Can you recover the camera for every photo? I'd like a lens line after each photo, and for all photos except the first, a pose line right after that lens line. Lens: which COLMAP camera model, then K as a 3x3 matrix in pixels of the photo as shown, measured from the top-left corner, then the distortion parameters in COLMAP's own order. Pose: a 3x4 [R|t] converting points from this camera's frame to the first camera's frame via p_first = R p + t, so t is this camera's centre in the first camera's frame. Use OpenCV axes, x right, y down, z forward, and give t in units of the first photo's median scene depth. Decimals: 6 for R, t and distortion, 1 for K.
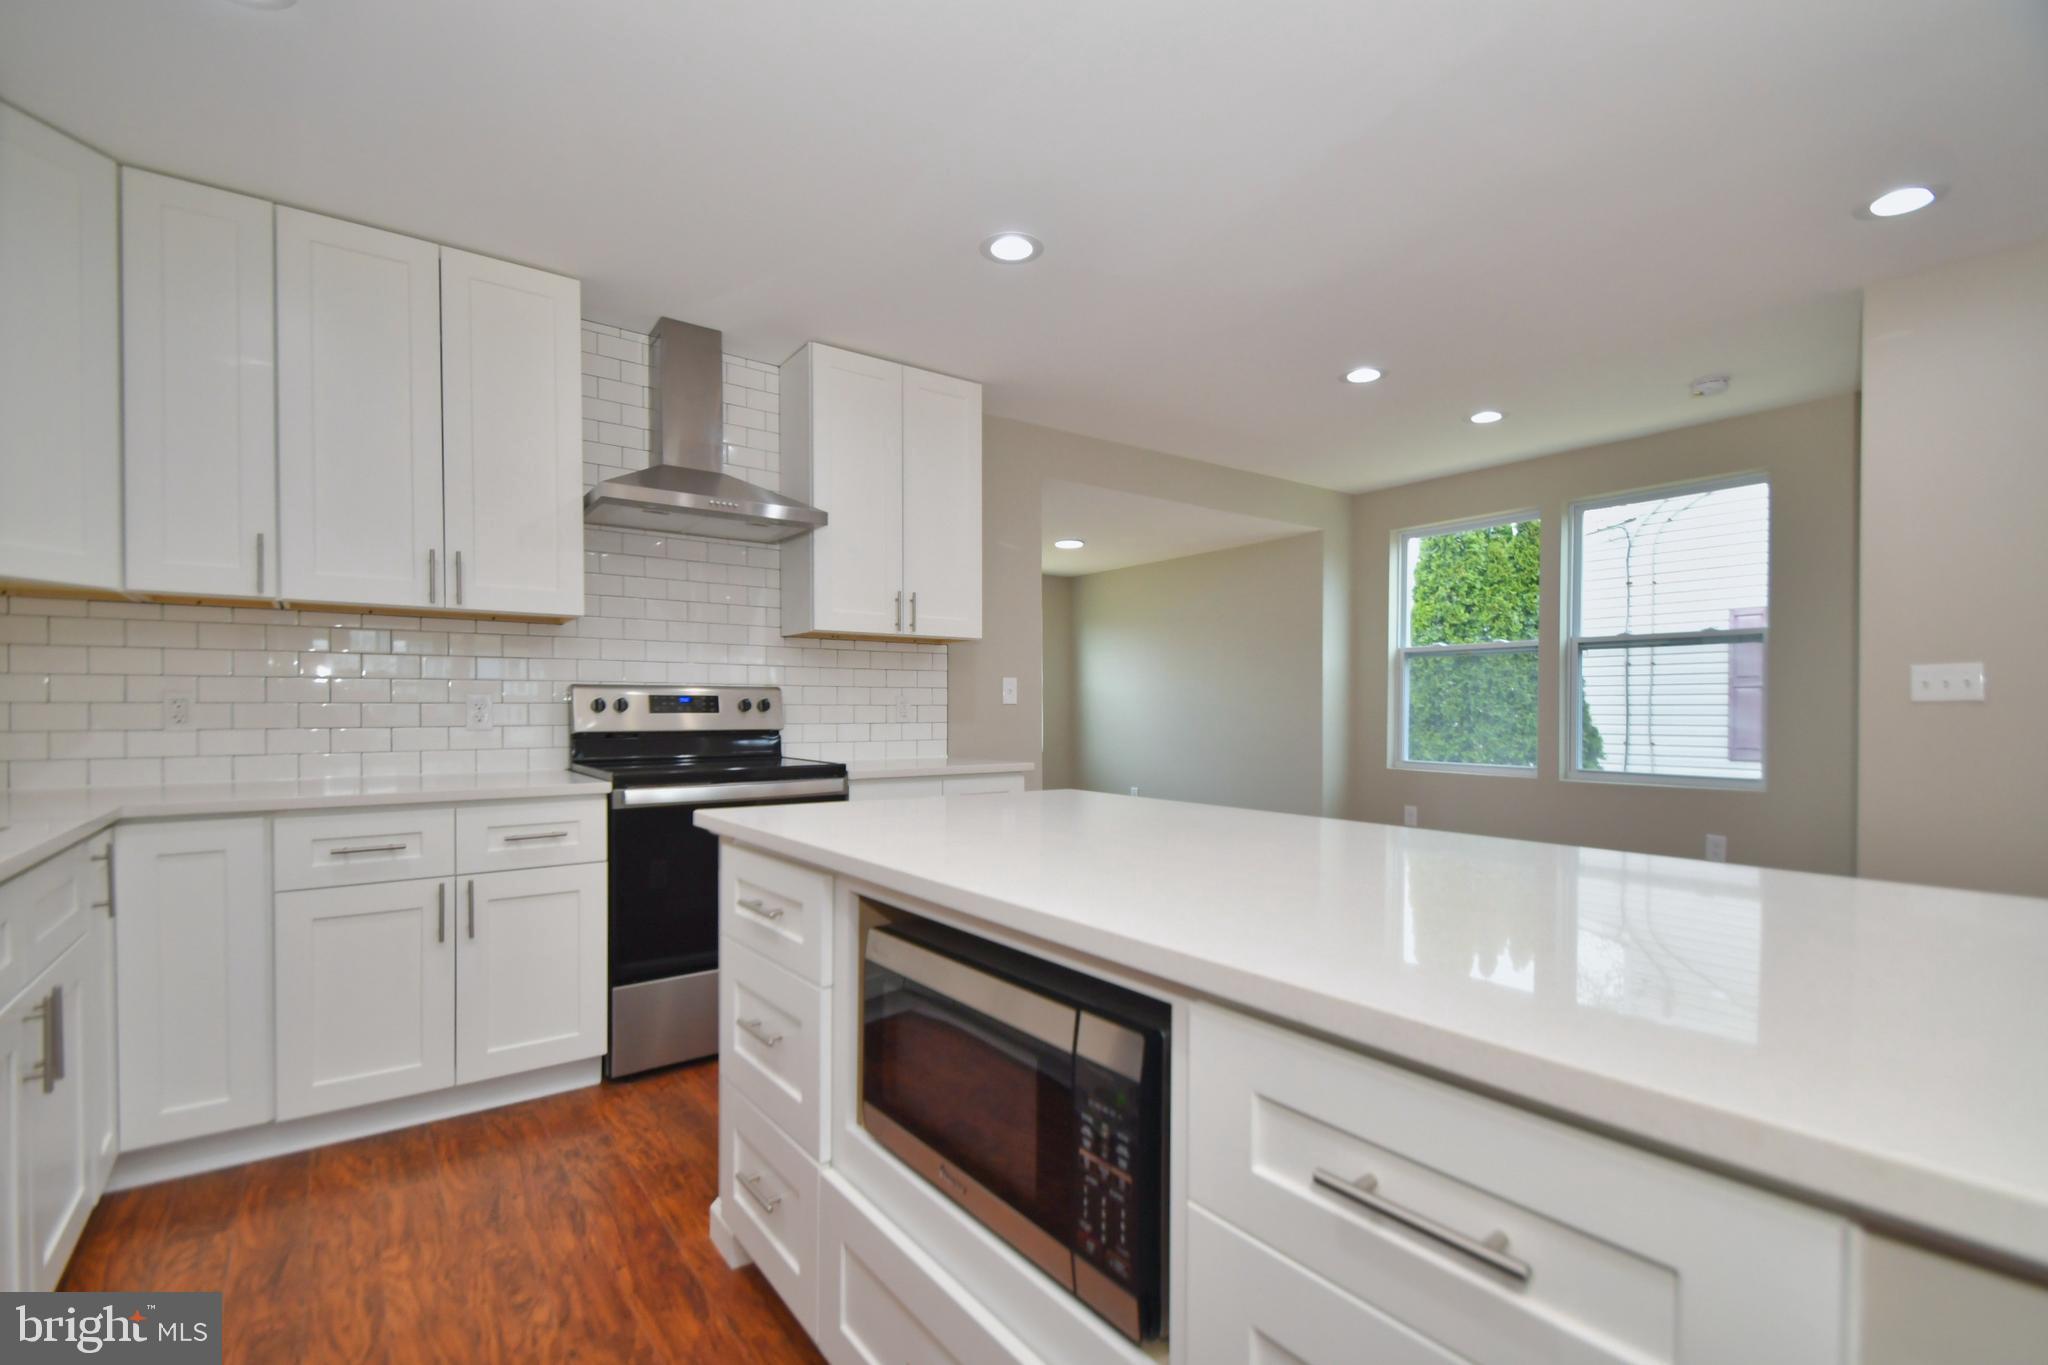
lens RADIAL K [[900.5, 0, 973.8], [0, 900.5, 709.7], [0, 0, 1]] dist [0.008557, -0.006285]
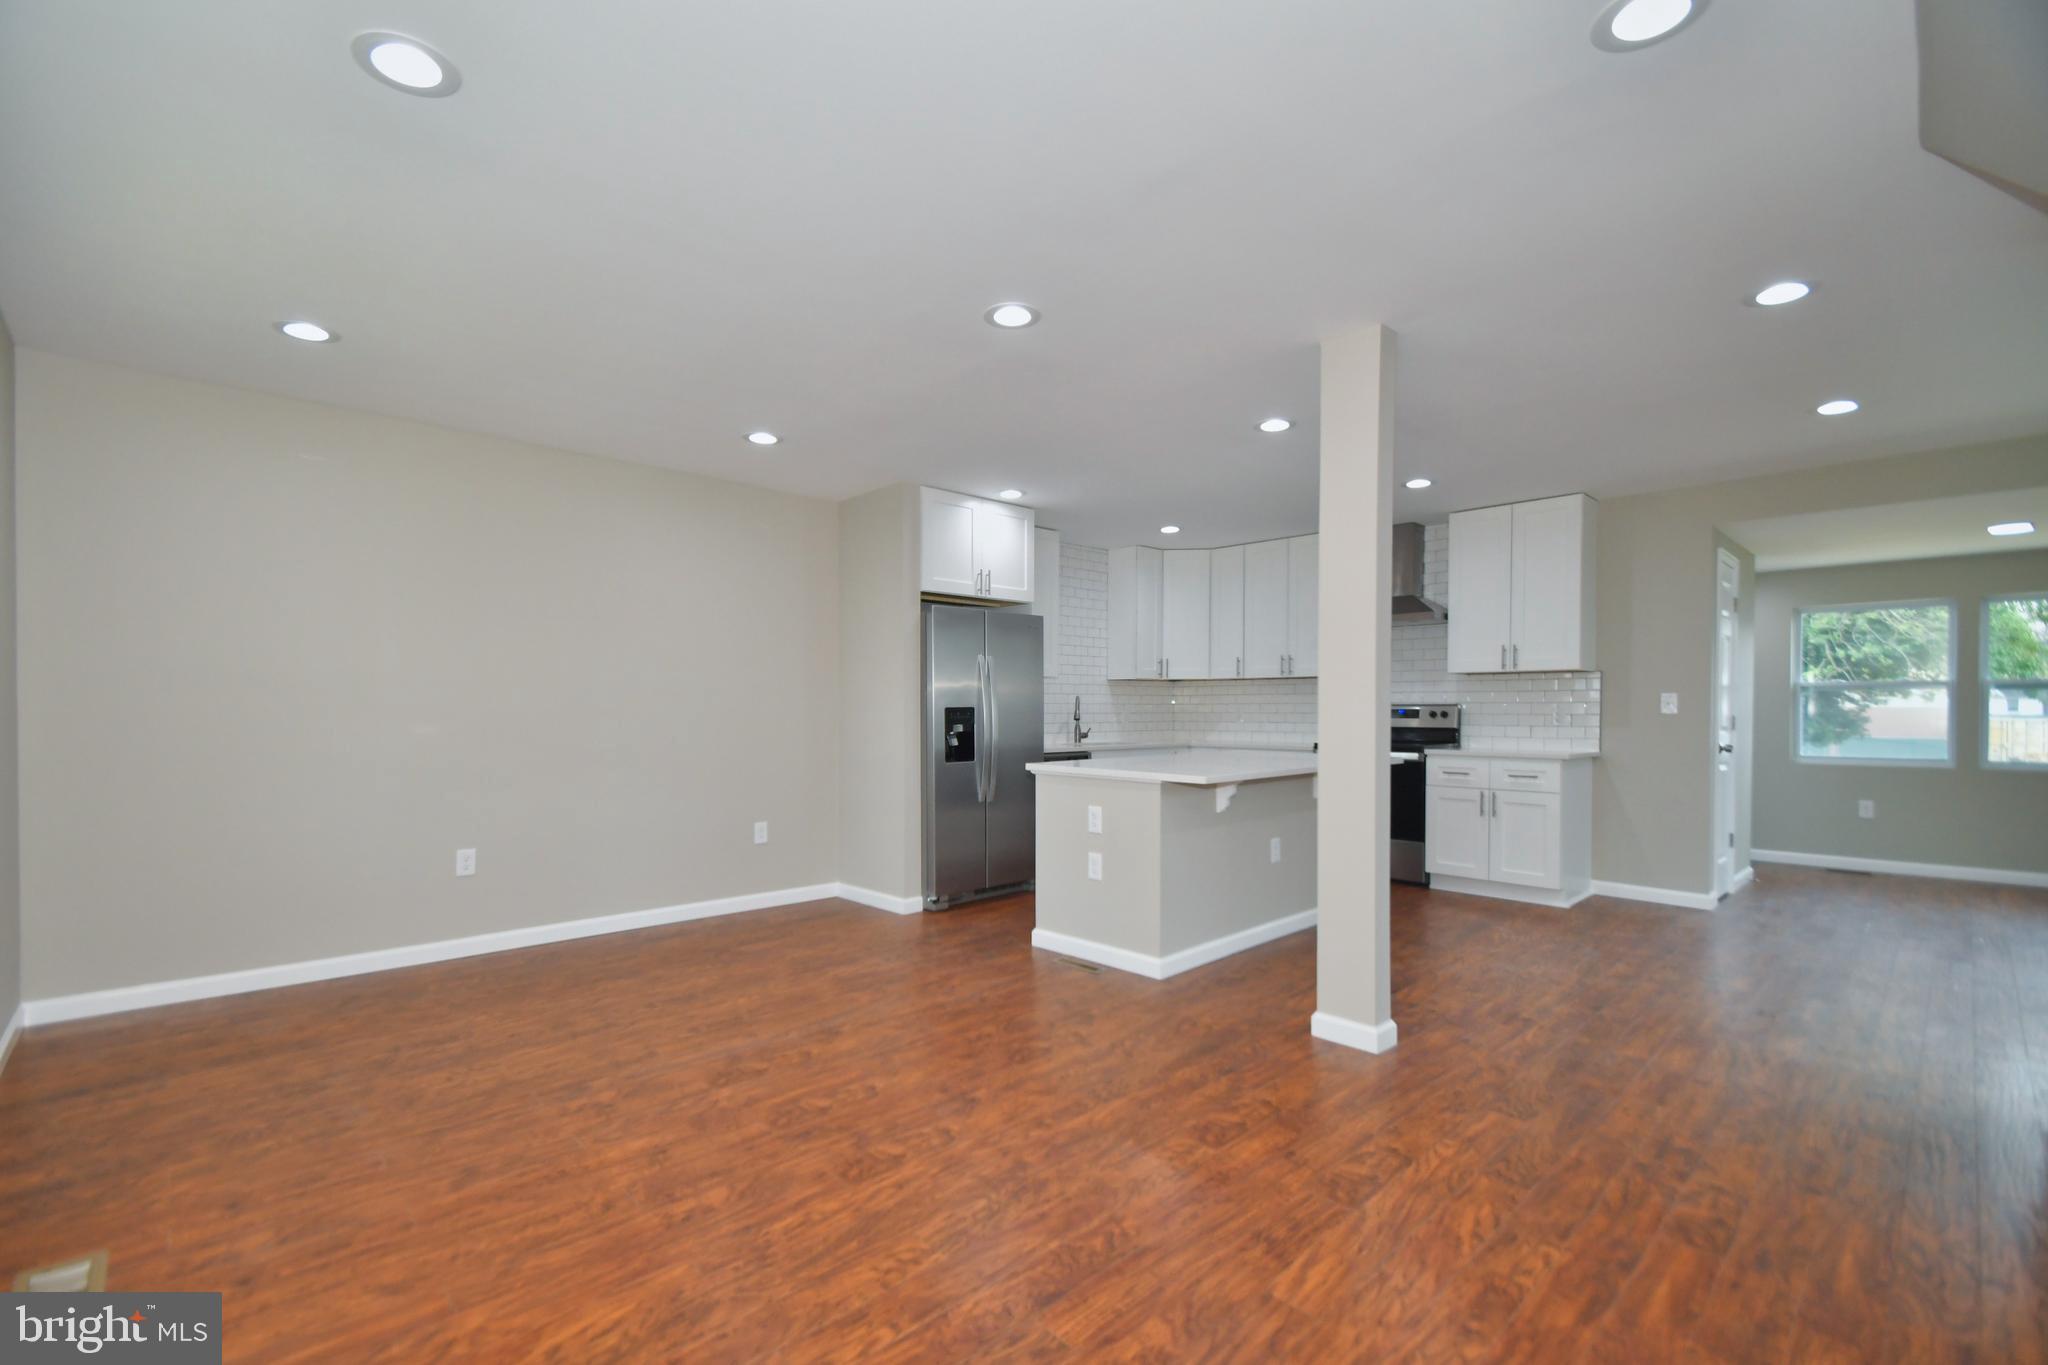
lens RADIAL K [[900.5, 0, 1031.6], [0, 900.5, 705.0], [0, 0, 1]] dist [0.008557, -0.006285]
pose [[0.153506, -0.005574, -0.988132, 1.423972], [-0.004627, 0.999969, -0.006359, -0.008387], [0.988137, 0.005548, 0.153475, -0.090423]]
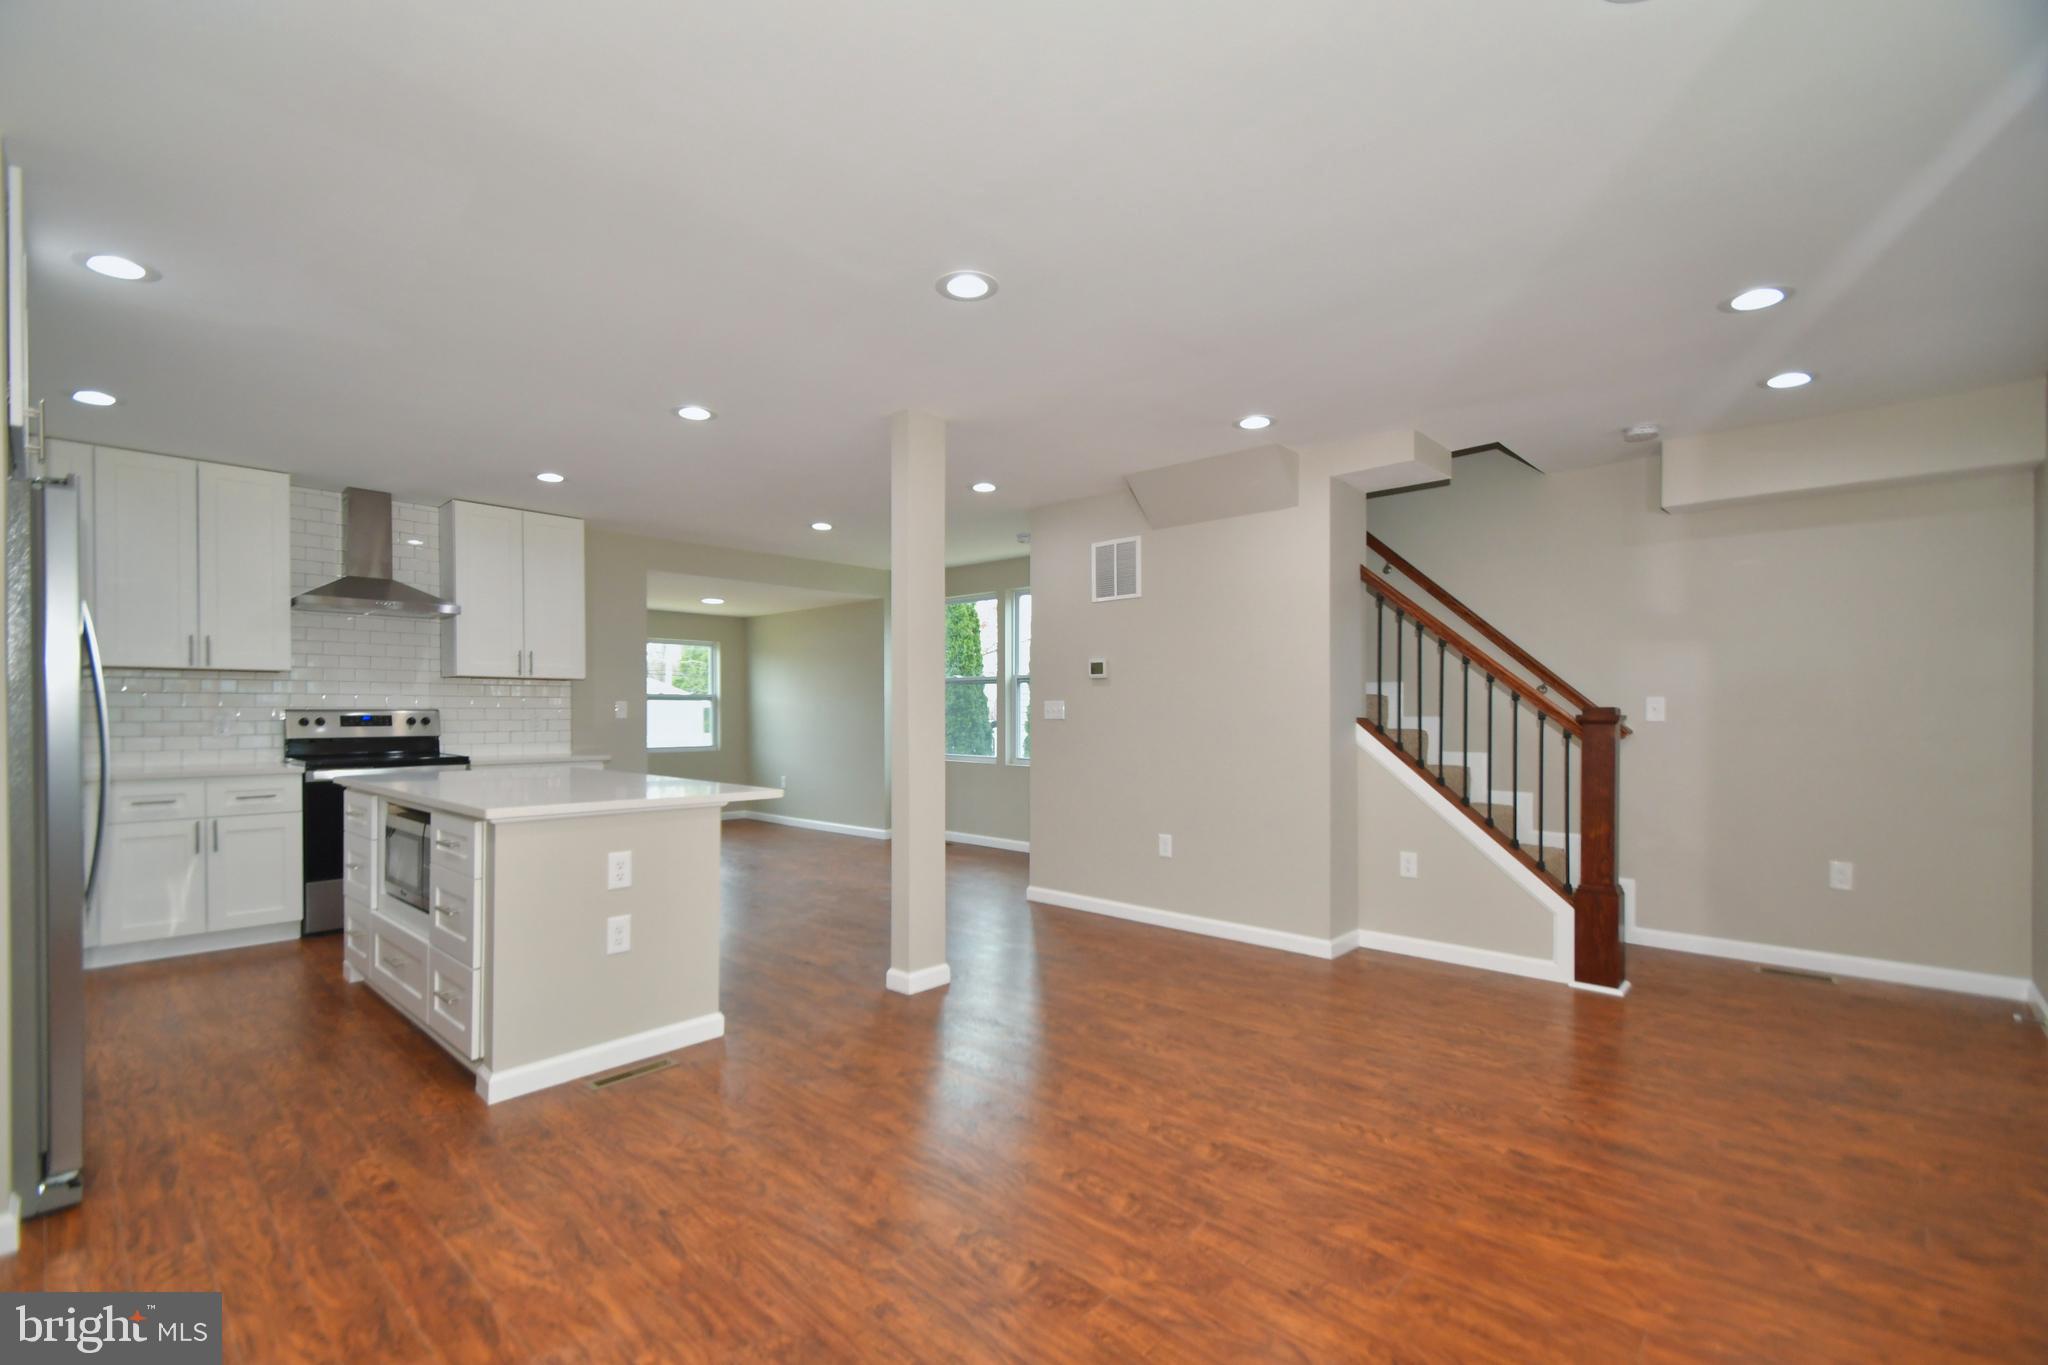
lens RADIAL K [[900.5, 0, 971.0], [0, 900.5, 710.0], [0, 0, 1]] dist [0.008557, -0.006285]
pose [[0.983323, -0.001288, 0.181864, 0.426062], [0.002014, 0.999991, -0.003808, -0.016271], [-0.181857, 0.004111, 0.983316, -0.746795]]
